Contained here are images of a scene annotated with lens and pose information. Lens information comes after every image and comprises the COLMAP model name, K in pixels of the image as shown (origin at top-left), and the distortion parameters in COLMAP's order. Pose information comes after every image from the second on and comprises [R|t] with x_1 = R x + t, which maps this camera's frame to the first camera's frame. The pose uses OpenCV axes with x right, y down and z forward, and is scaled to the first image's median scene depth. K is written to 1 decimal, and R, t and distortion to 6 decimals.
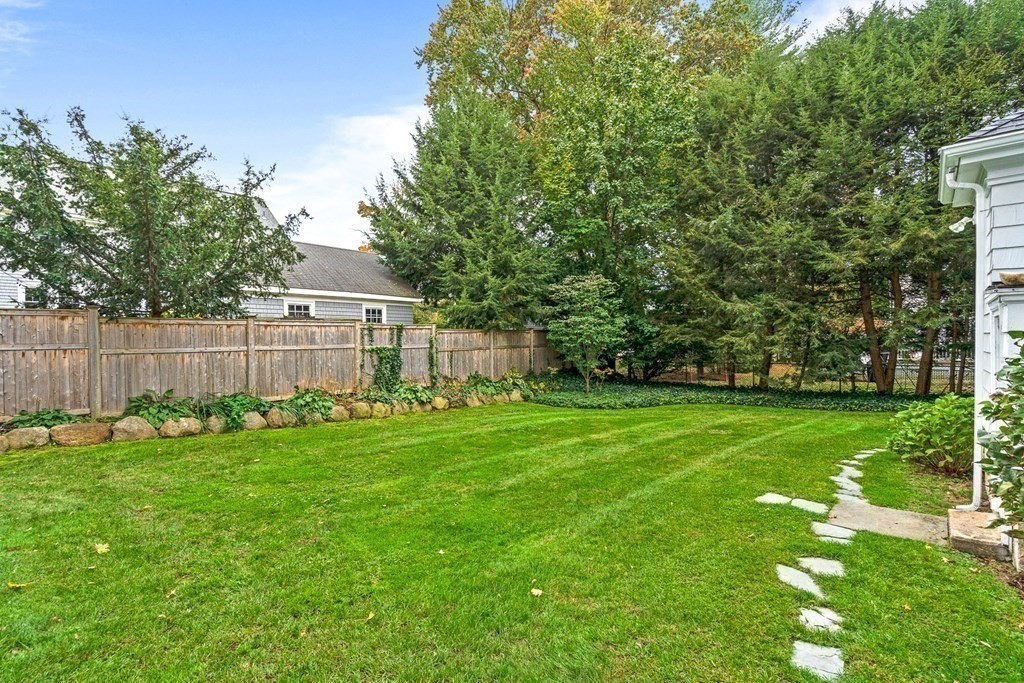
lens RADIAL K [[476.8, 0, 511.0], [0, 476.8, 343.0], [0, 0, 1]] dist [-0.002797, 0.000385]
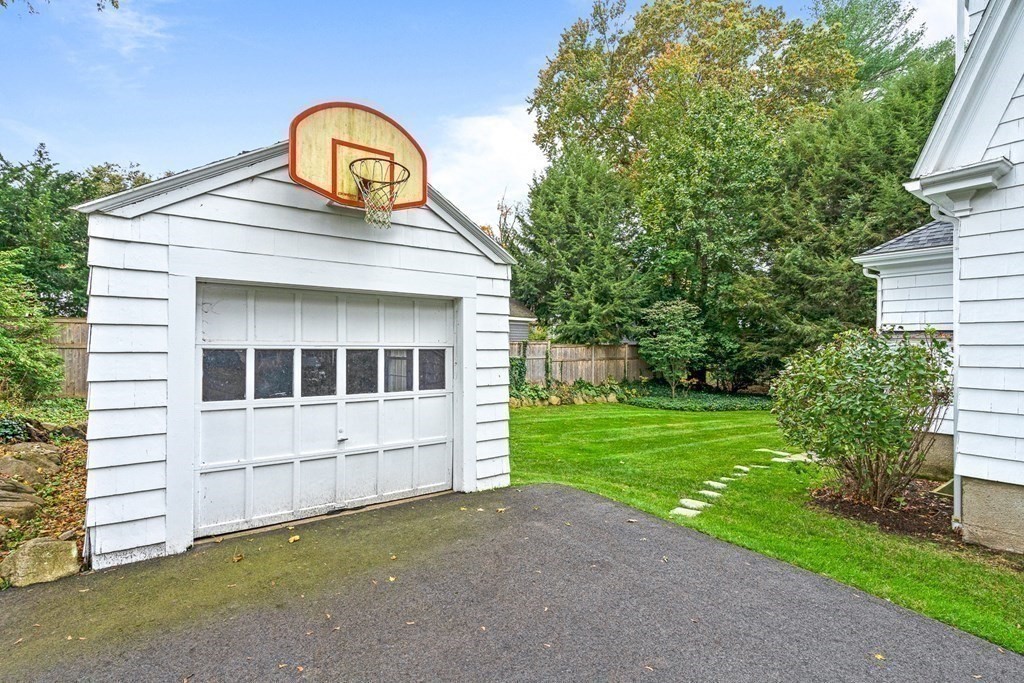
lens RADIAL K [[486.2, 0, 514.5], [0, 486.2, 344.2], [0, 0, 1]] dist [-0.000238, 0.000292]
pose [[0.982461, 0.014027, -0.185942, -0.006489], [-0.017279, 0.999725, -0.015880, -0.005521], [0.185668, 0.018815, 0.982432, -0.287575]]
